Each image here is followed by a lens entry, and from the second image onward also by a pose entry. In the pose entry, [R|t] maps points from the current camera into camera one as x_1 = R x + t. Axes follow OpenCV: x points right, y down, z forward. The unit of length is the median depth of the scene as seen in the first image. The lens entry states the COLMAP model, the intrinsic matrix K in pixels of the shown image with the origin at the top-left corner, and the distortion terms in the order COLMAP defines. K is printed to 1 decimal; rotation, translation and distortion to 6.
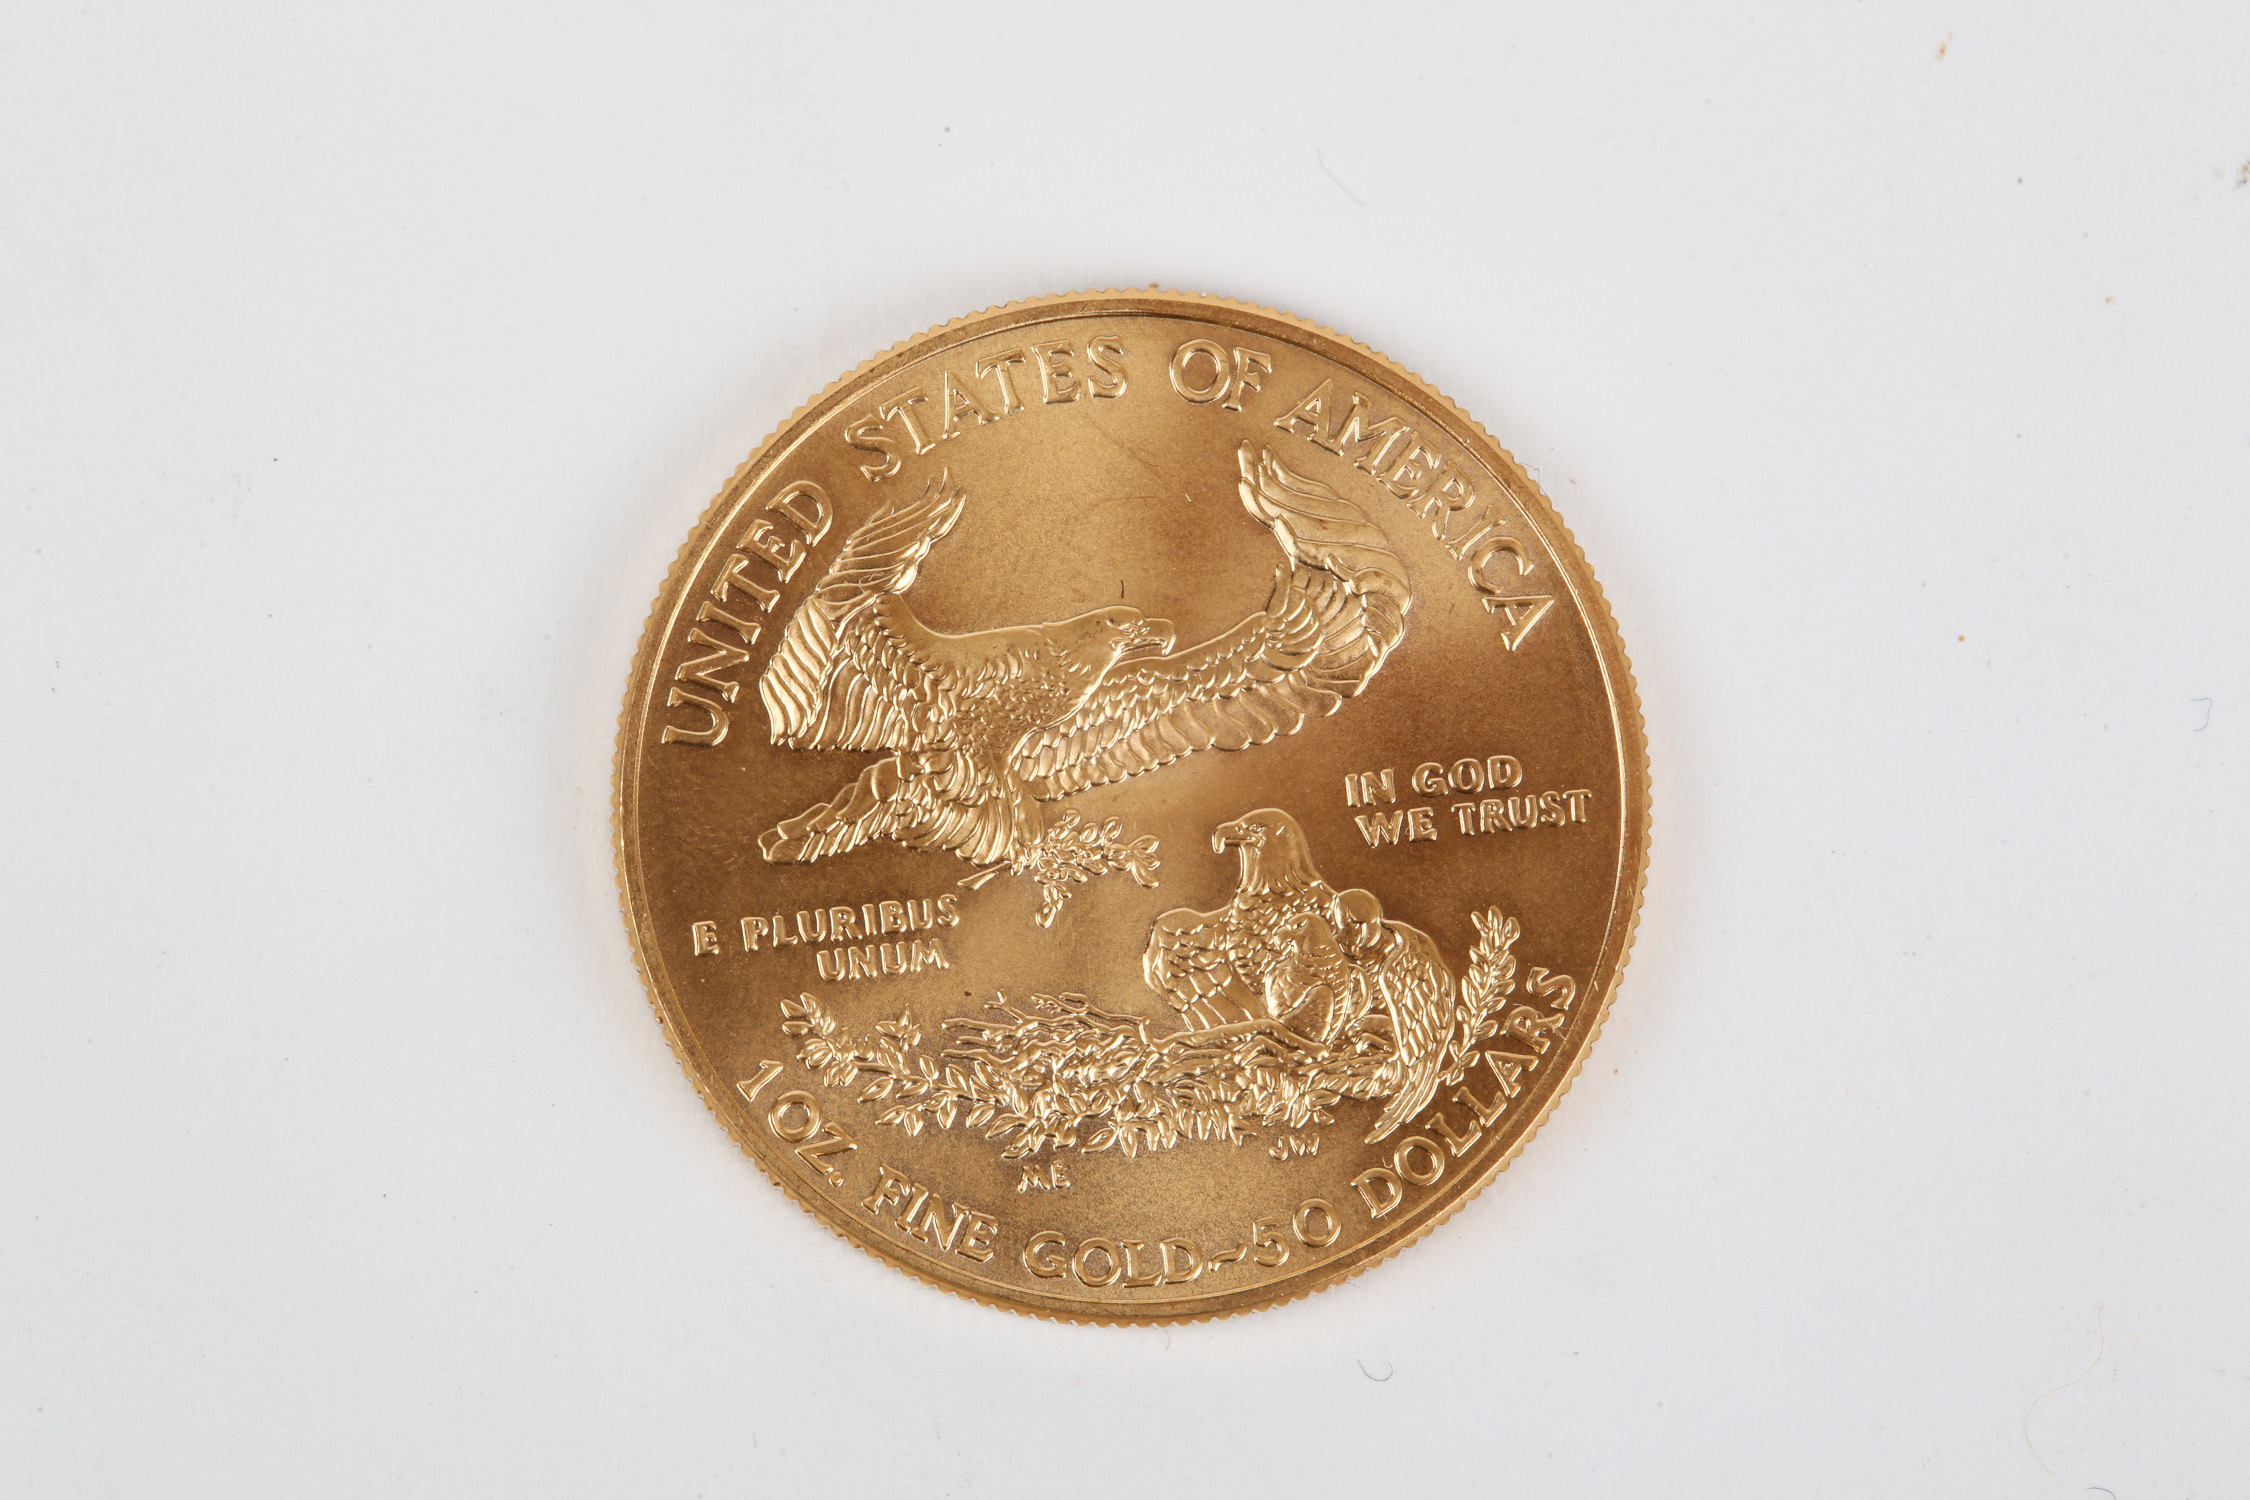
lens RADIAL K [[7150.3, 0, 1120.9], [0, 7150.3, 752.0], [0, 0, 1]] dist [-0.043275, 0.000000]
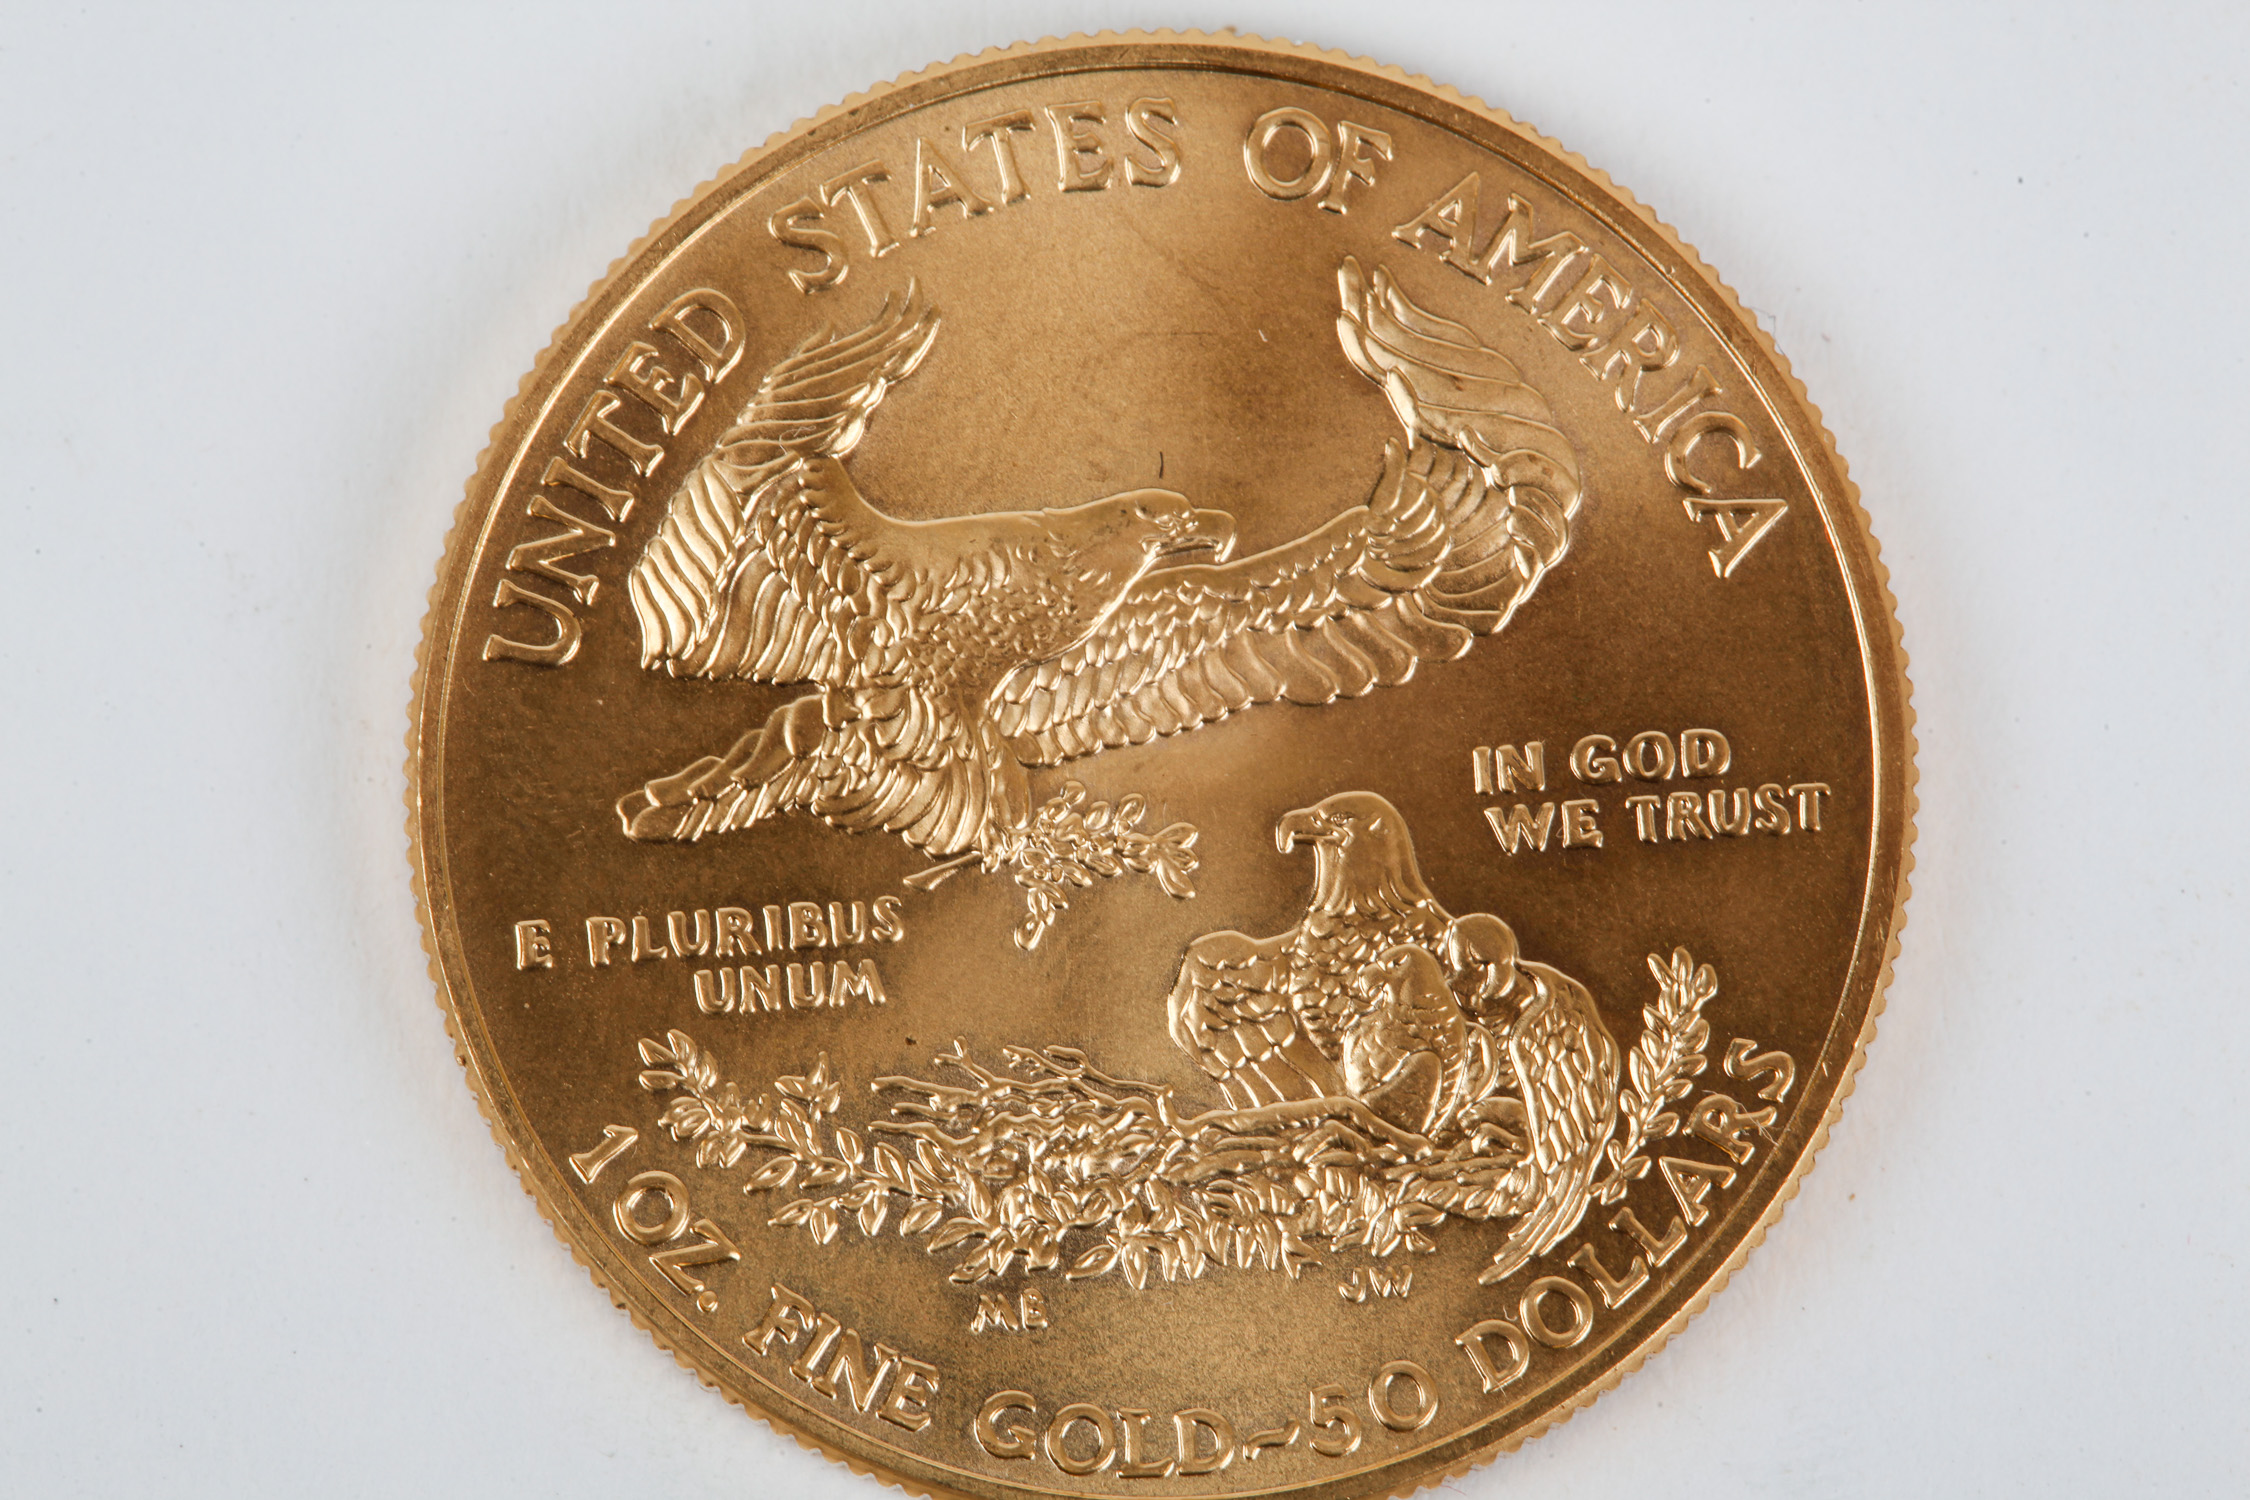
lens RADIAL K [[7150.3, 0, 1131.1], [0, 7150.3, 747.1], [0, 0, 1]] dist [-0.043275, 0.000000]
pose [[0.998237, 0.042459, -0.041472, 0.027090], [-0.042184, 0.999082, 0.007482, -0.000600], [0.041751, -0.005719, 0.999112, 0.311397]]
